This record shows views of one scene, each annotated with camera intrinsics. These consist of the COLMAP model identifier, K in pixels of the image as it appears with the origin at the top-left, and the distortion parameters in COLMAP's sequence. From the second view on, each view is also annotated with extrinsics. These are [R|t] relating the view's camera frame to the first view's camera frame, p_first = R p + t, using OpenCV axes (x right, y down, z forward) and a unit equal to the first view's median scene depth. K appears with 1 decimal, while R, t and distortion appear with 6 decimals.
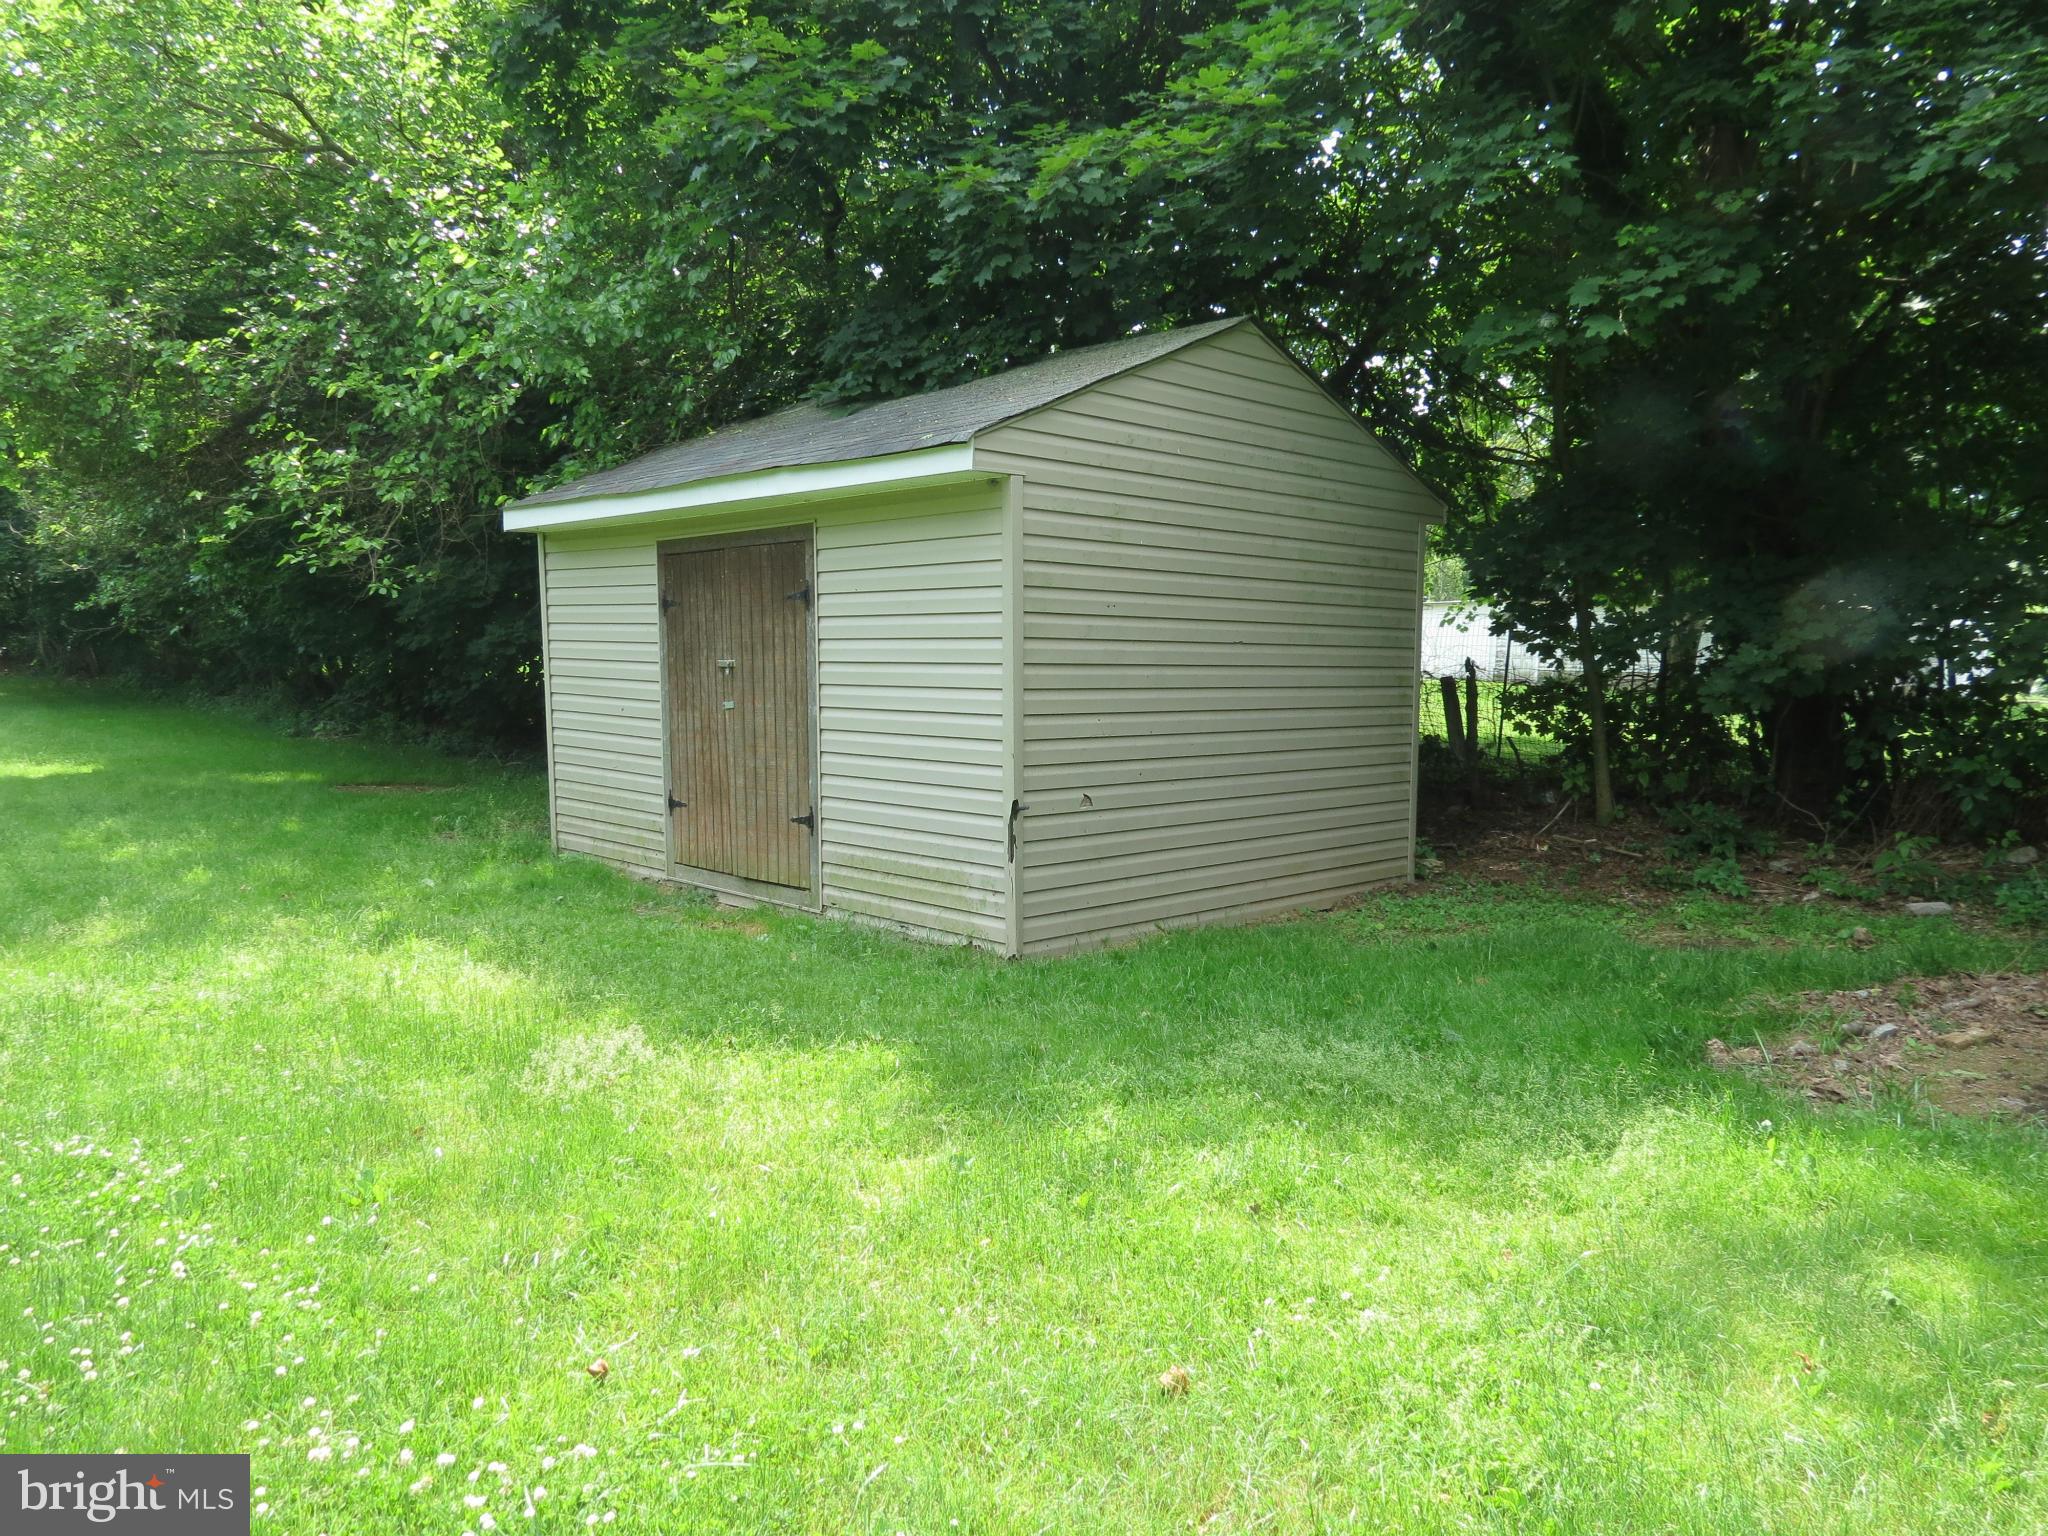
lens RADIAL K [[1459.7, 0, 1014.1], [0, 1459.7, 772.2], [0, 0, 1]] dist [-0.022520, 0.005160]
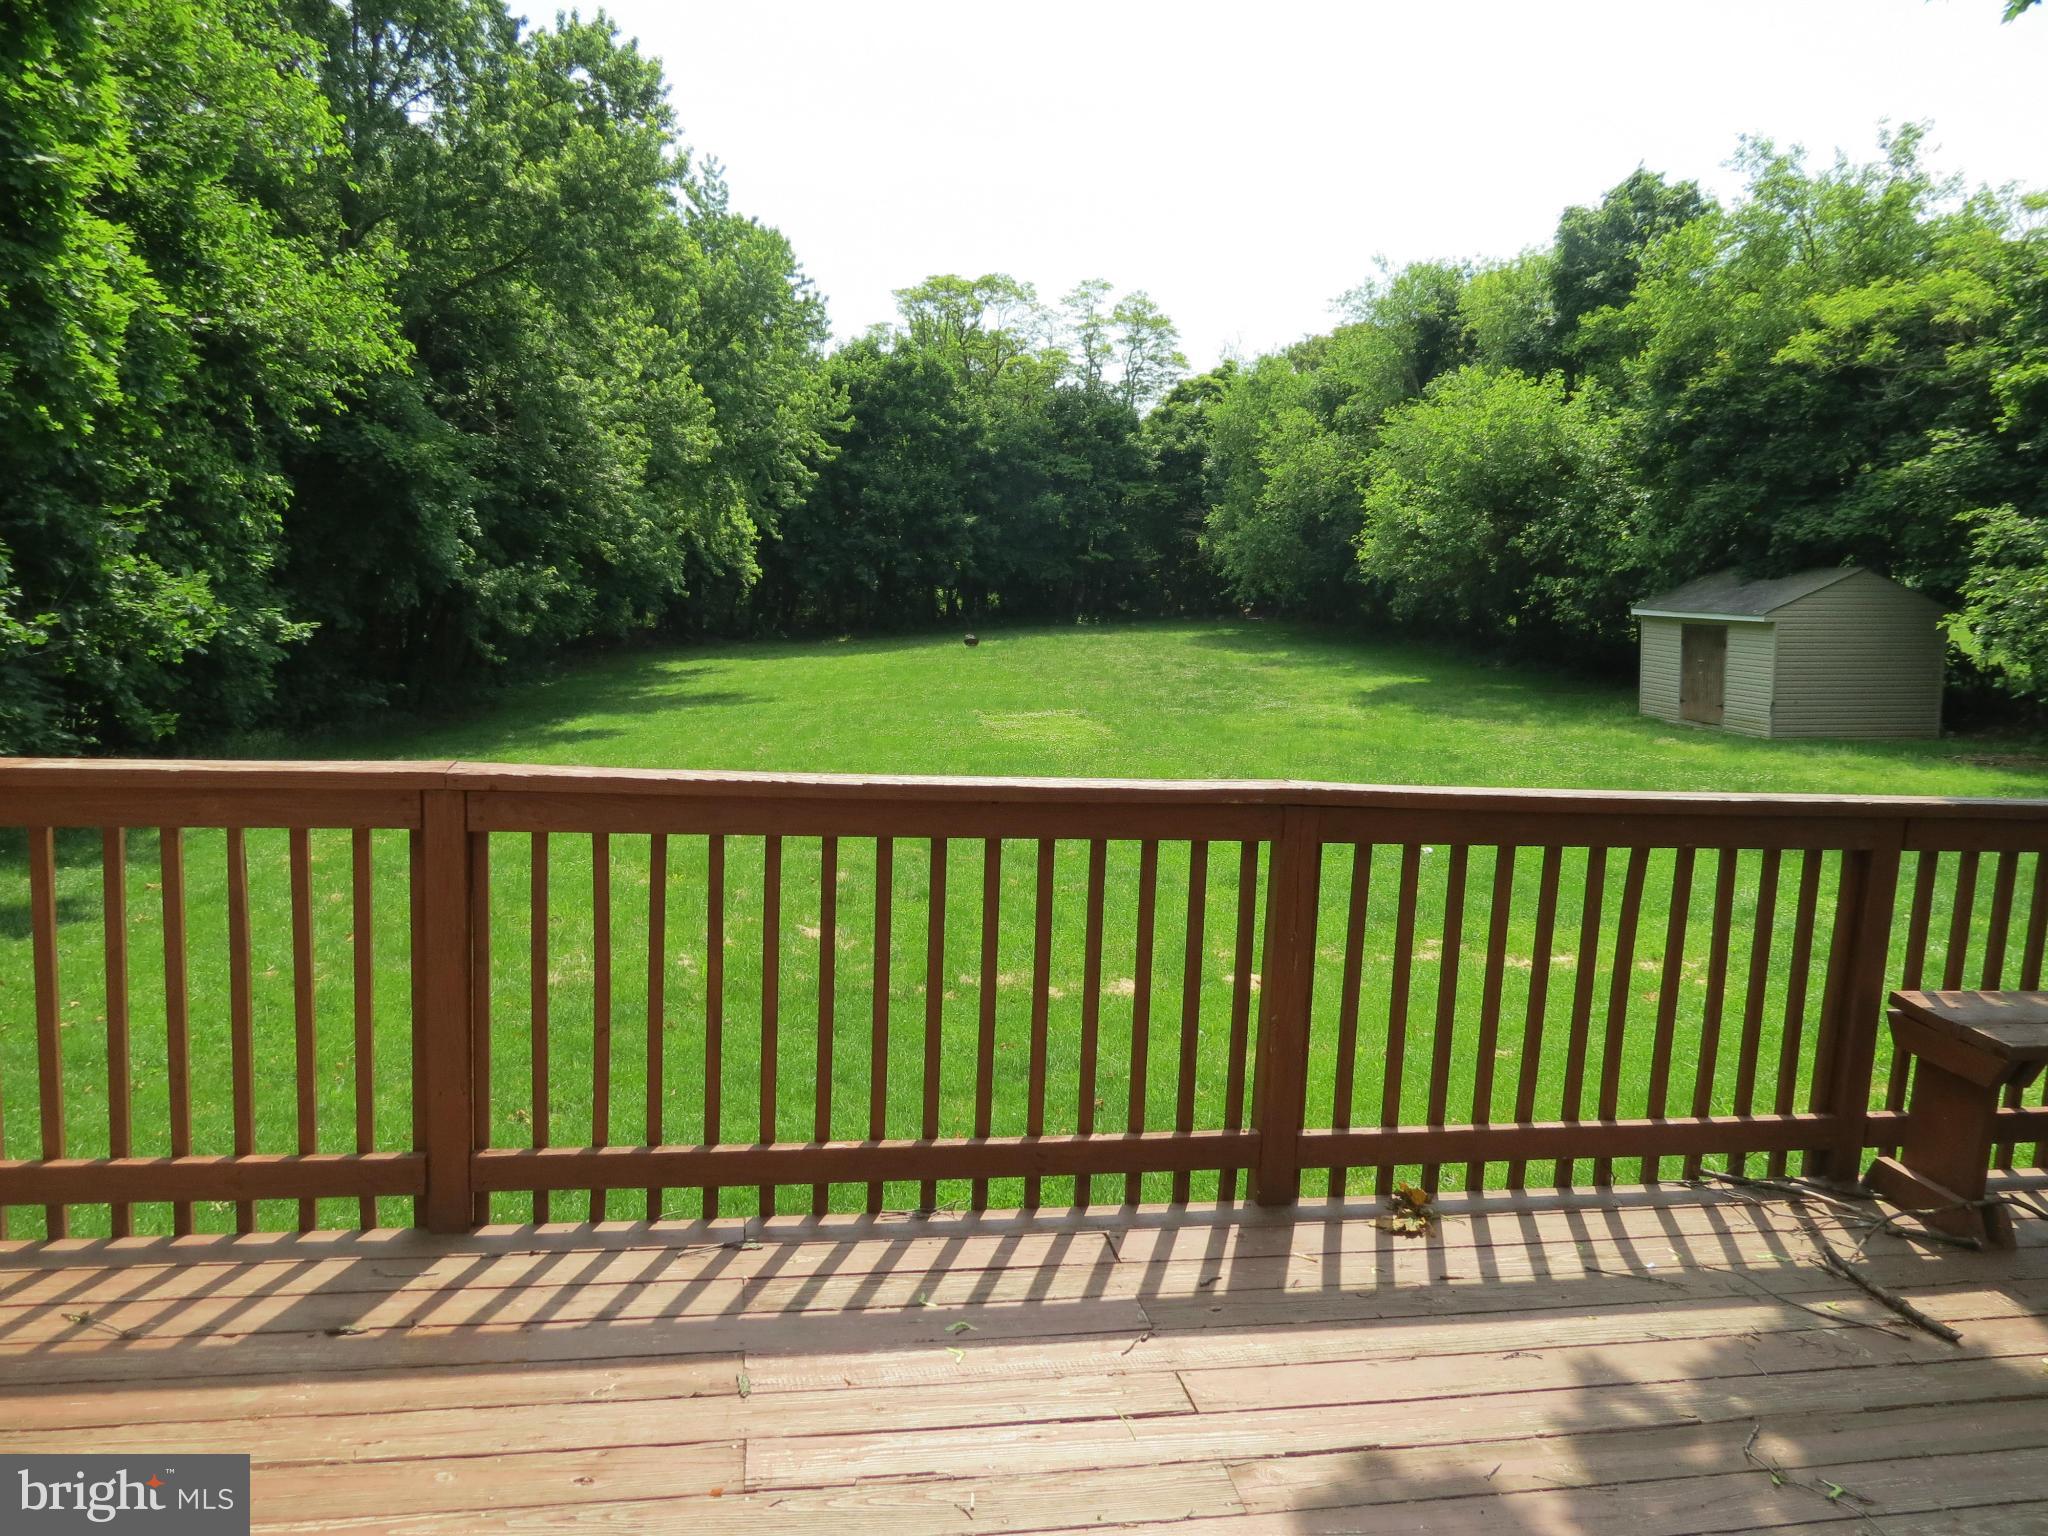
lens RADIAL K [[1459.7, 0, 1014.1], [0, 1459.7, 772.2], [0, 0, 1]] dist [-0.022520, 0.005160]
pose [[0.794145, 0.073802, -0.603230, 0.596082], [-0.040544, 0.996821, 0.068580, 0.018969], [0.606374, -0.030005, 0.794613, -2.684868]]
